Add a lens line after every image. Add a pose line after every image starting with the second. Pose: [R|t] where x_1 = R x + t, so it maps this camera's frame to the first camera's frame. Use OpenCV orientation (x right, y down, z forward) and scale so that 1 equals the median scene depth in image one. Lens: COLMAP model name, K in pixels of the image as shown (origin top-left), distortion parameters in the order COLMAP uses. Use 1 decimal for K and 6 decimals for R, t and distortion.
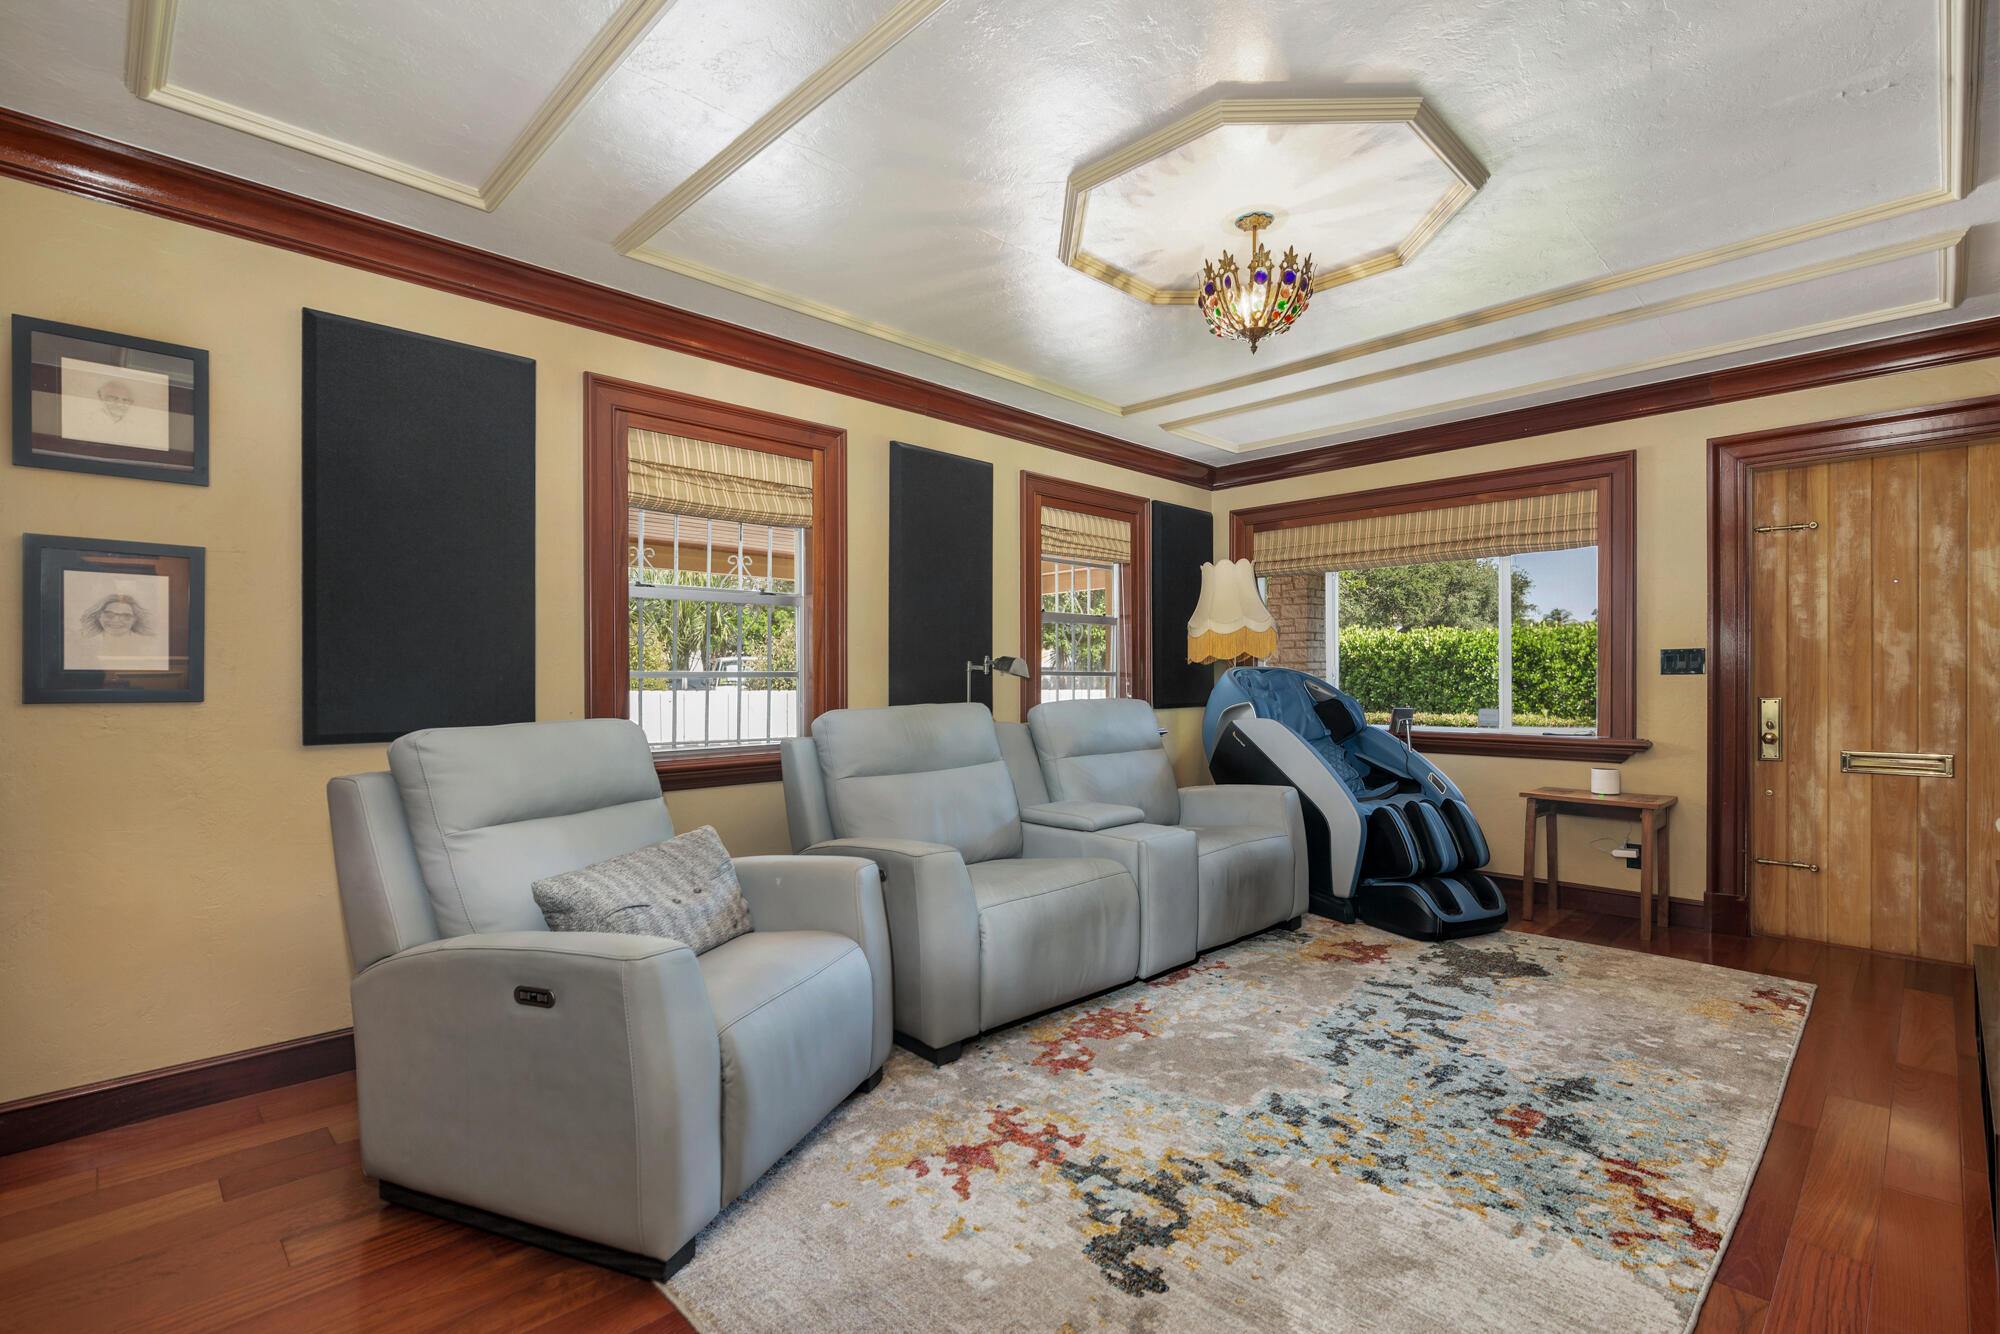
lens RADIAL K [[910.4, 0, 1006.2], [0, 910.4, 676.1], [0, 0, 1]] dist [0.002254, -0.000821]
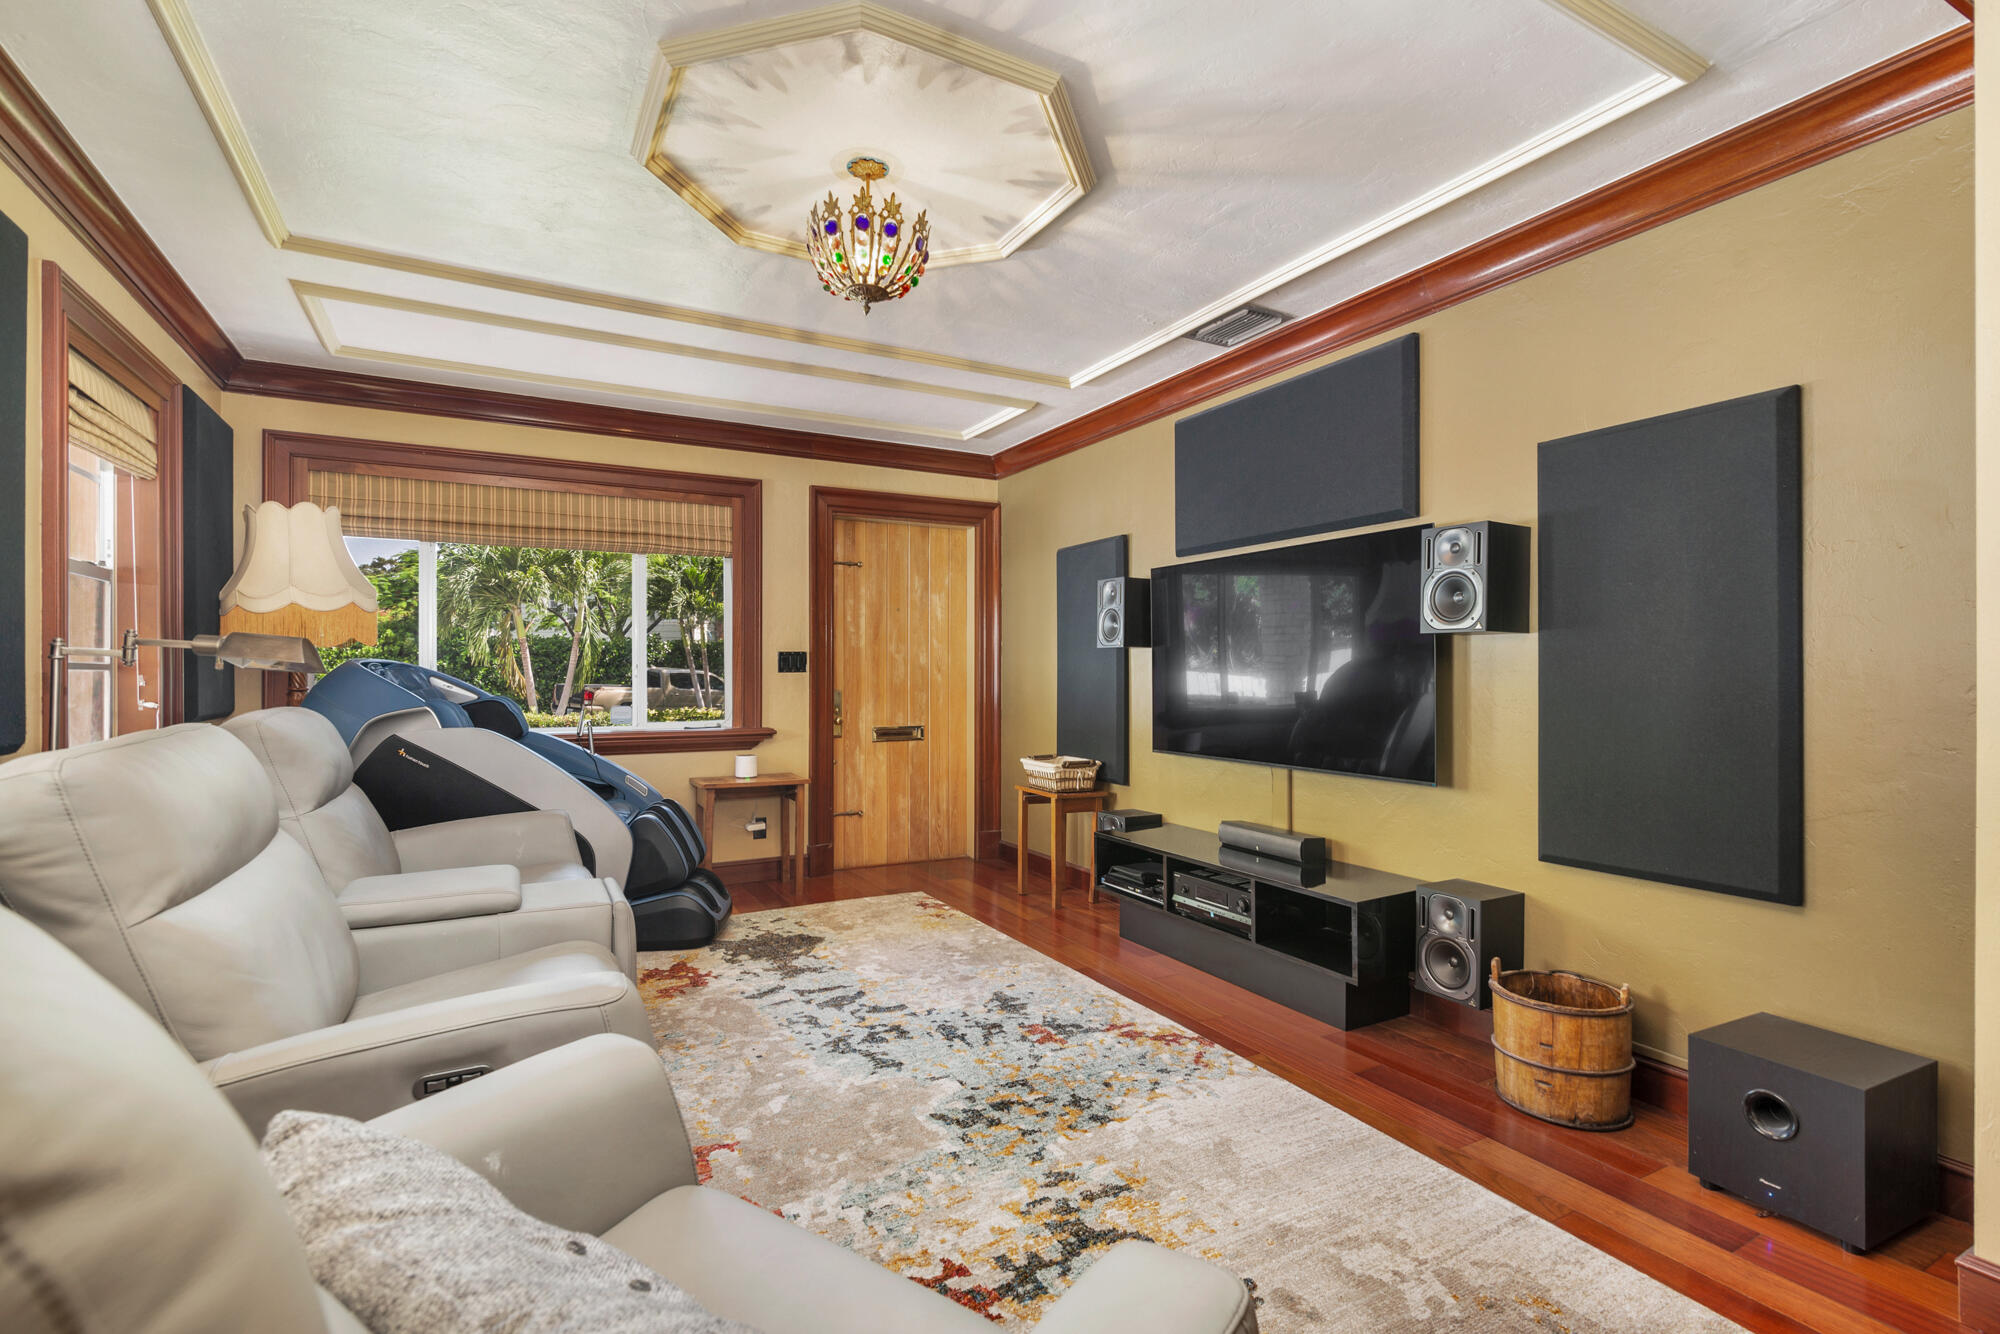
lens RADIAL K [[910.4, 0, 988.1], [0, 910.4, 669.8], [0, 0, 1]] dist [0.002254, -0.000821]
pose [[0.282958, 0.006379, 0.959111, -0.522063], [-0.003334, 0.999978, -0.005667, 0.001679], [-0.959126, -0.001594, 0.282973, 0.591175]]
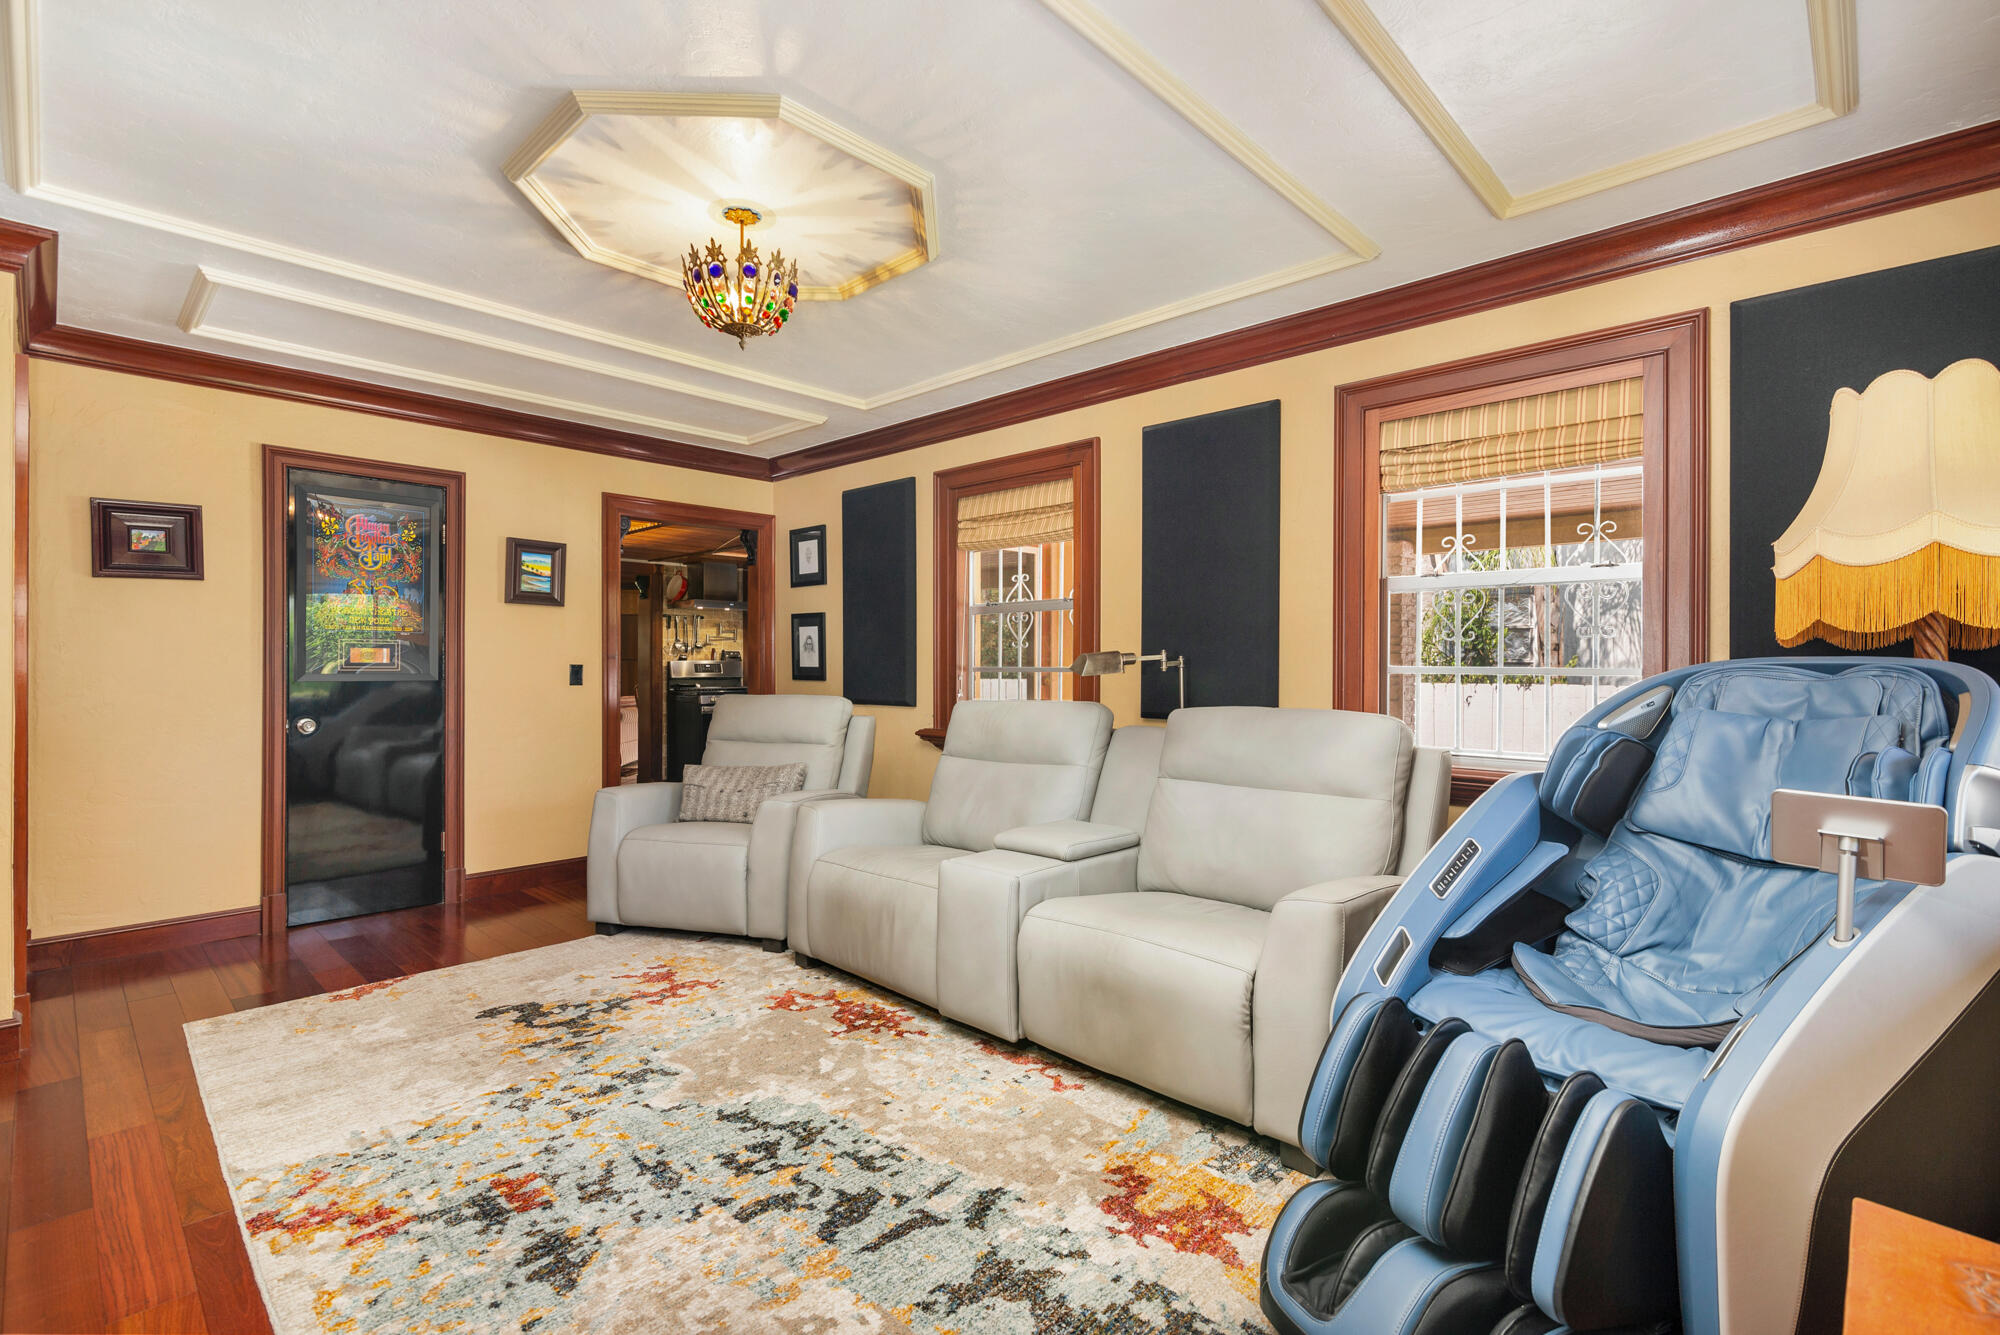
lens RADIAL K [[910.4, 0, 1005.8], [0, 910.4, 666.5], [0, 0, 1]] dist [0.002254, -0.000821]
pose [[0.039520, 0.003717, -0.999212, 1.187012], [-0.001932, 0.999991, 0.003643, -0.014560], [0.999217, 0.001786, 0.039527, 1.166740]]
